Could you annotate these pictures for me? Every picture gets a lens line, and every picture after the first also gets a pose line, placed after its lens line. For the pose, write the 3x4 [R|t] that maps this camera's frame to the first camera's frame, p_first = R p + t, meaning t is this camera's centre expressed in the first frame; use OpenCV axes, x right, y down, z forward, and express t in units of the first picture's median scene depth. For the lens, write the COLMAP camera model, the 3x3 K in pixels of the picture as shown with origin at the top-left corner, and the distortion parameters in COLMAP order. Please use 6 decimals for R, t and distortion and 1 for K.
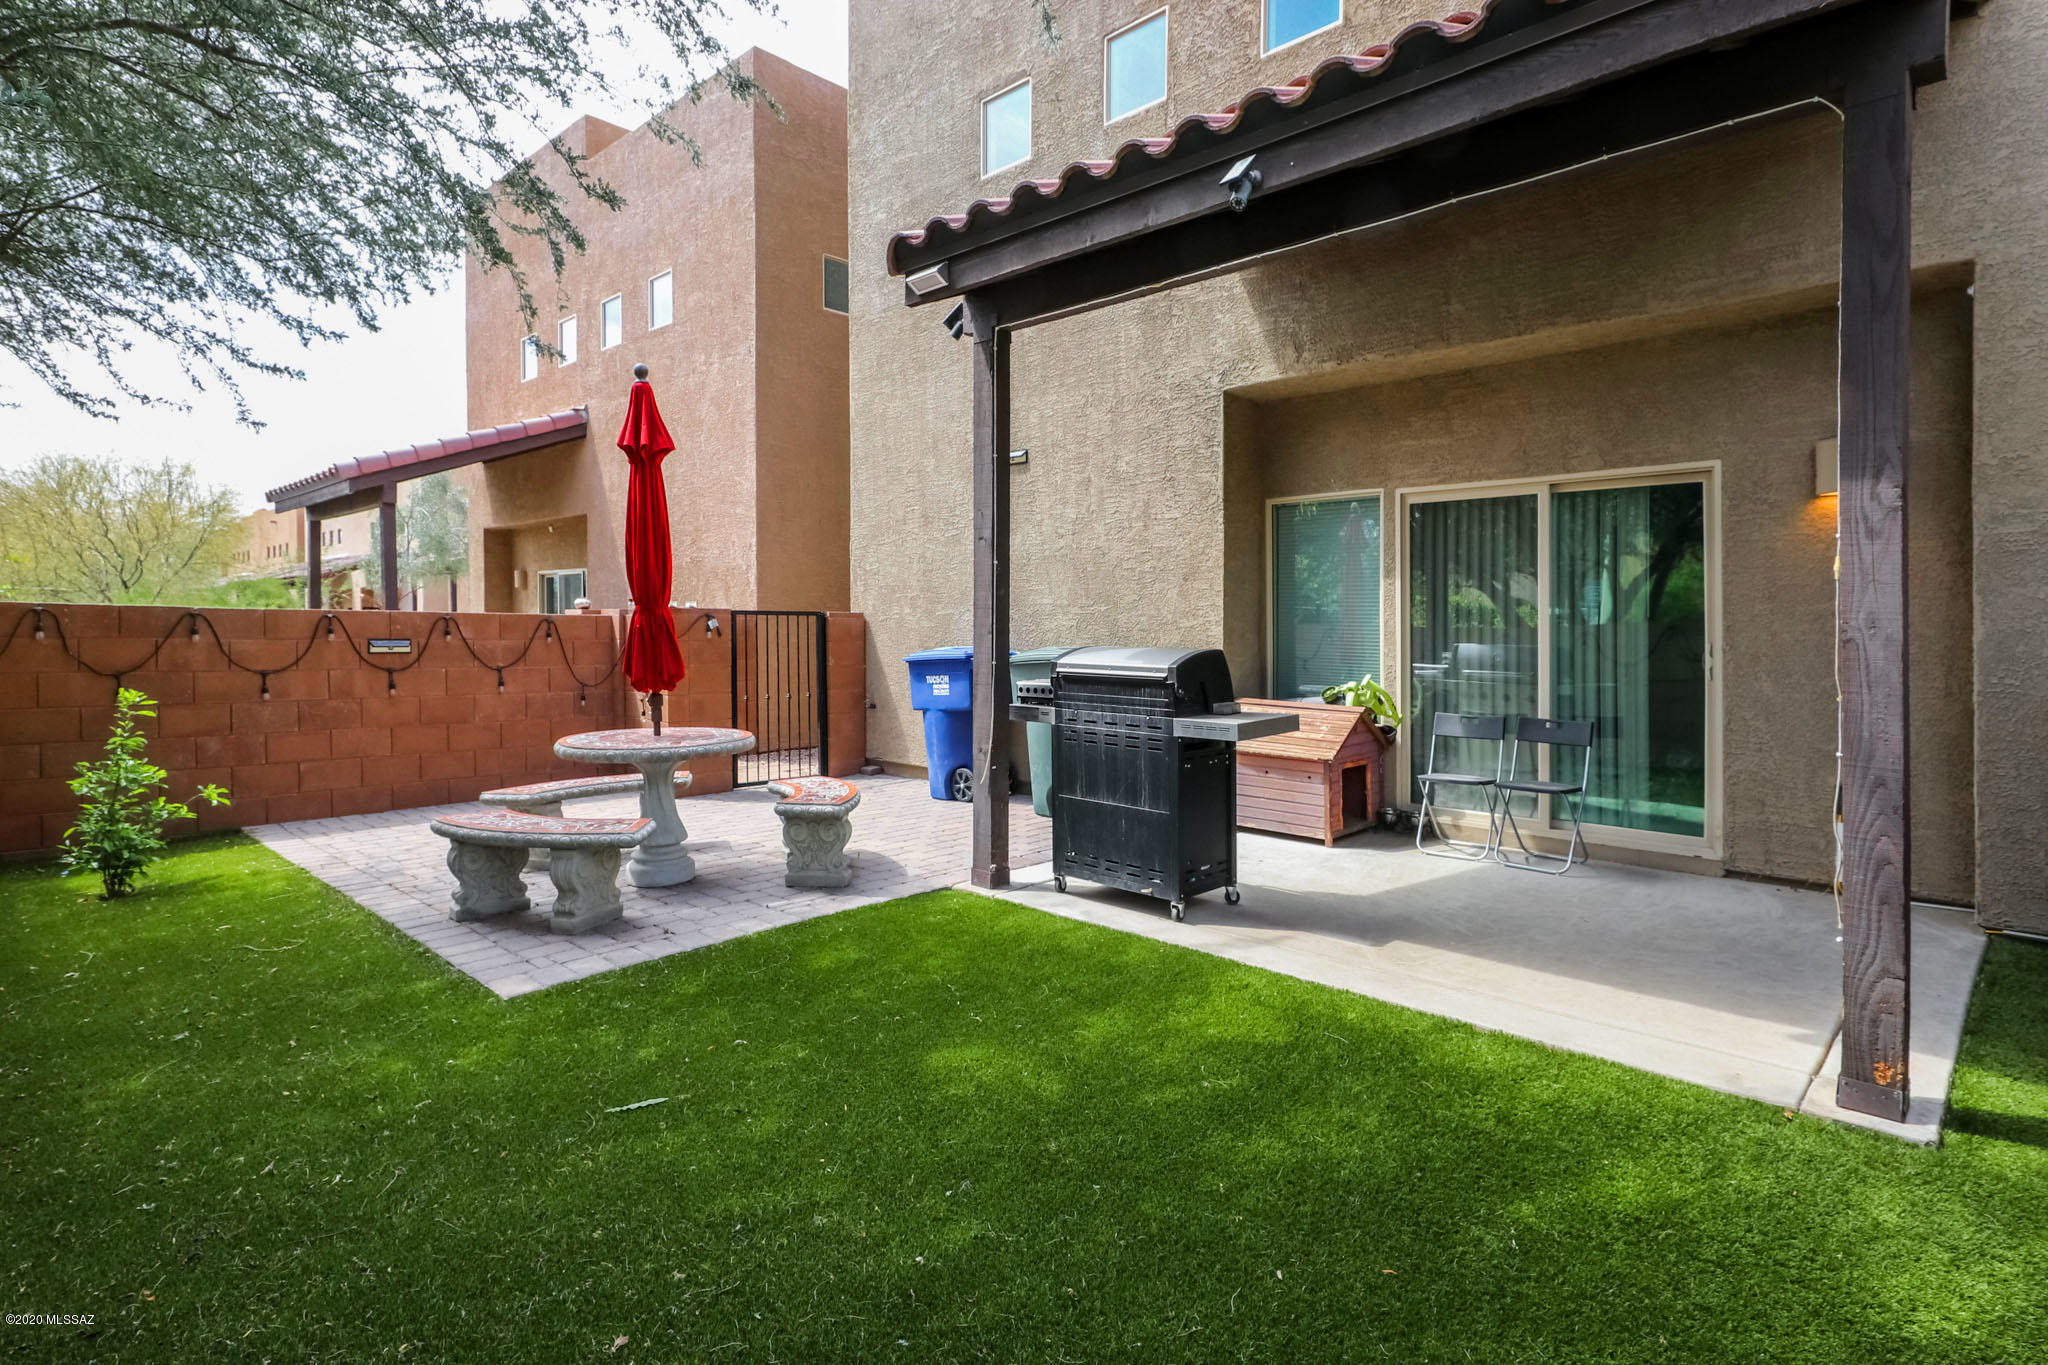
lens RADIAL K [[1072.5, 0, 1021.5], [0, 1072.5, 596.1], [0, 0, 1]] dist [0.028575, -0.034818]
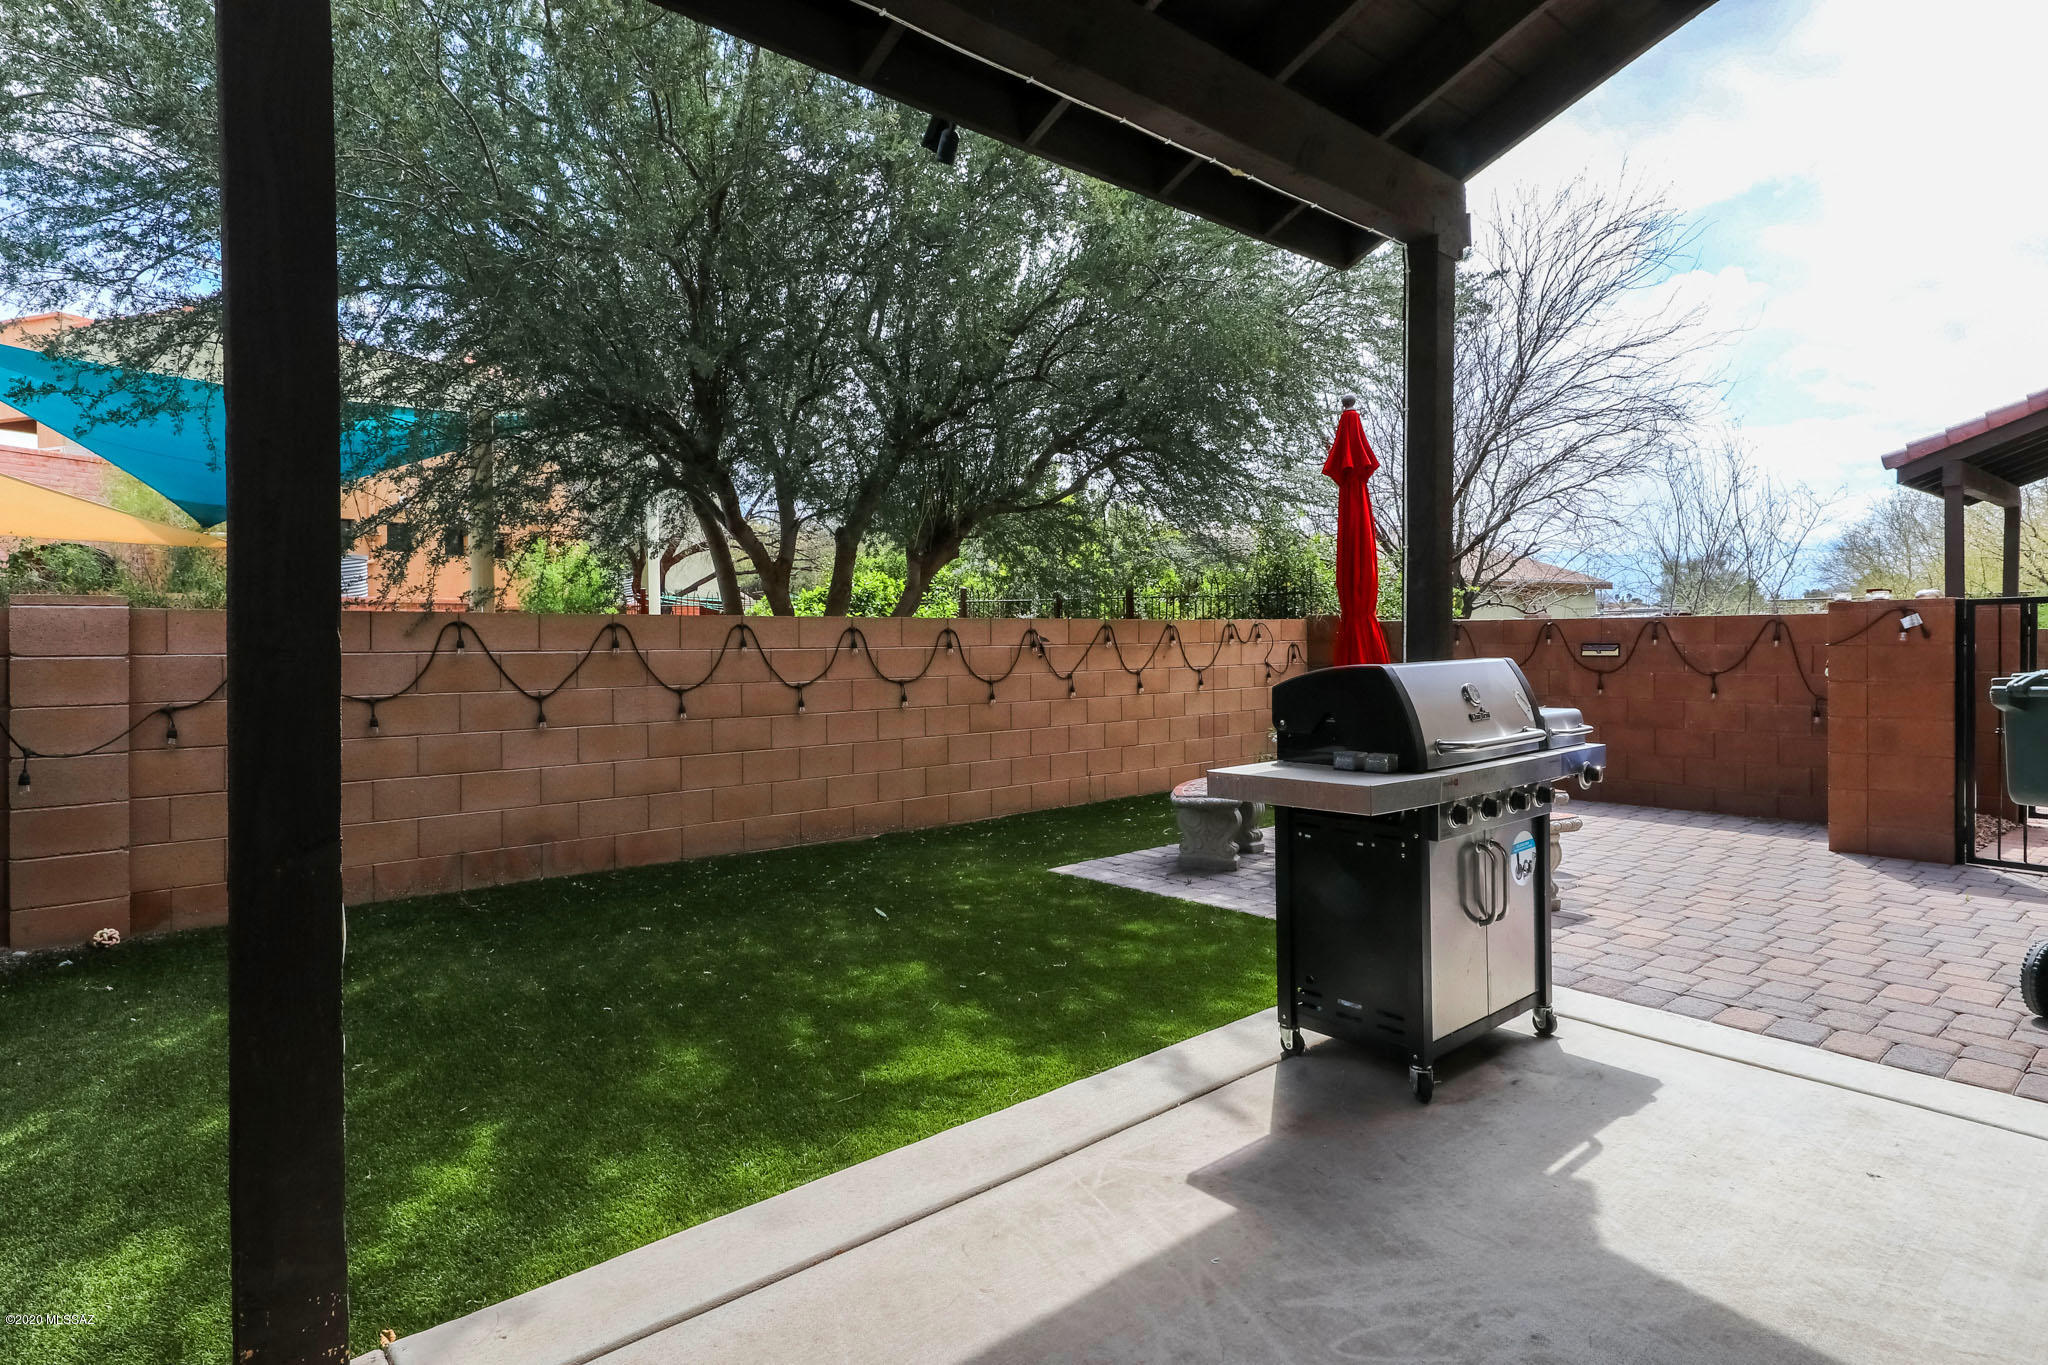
lens RADIAL K [[1019.3, 0, 1029.1], [0, 1019.3, 653.4], [0, 0, 1]] dist [0.022904, -0.021460]
pose [[-0.114853, 0.011757, -0.993313, 0.495229], [0.050036, 0.998729, 0.006036, 0.015192], [0.992122, -0.049009, -0.115295, 0.546916]]
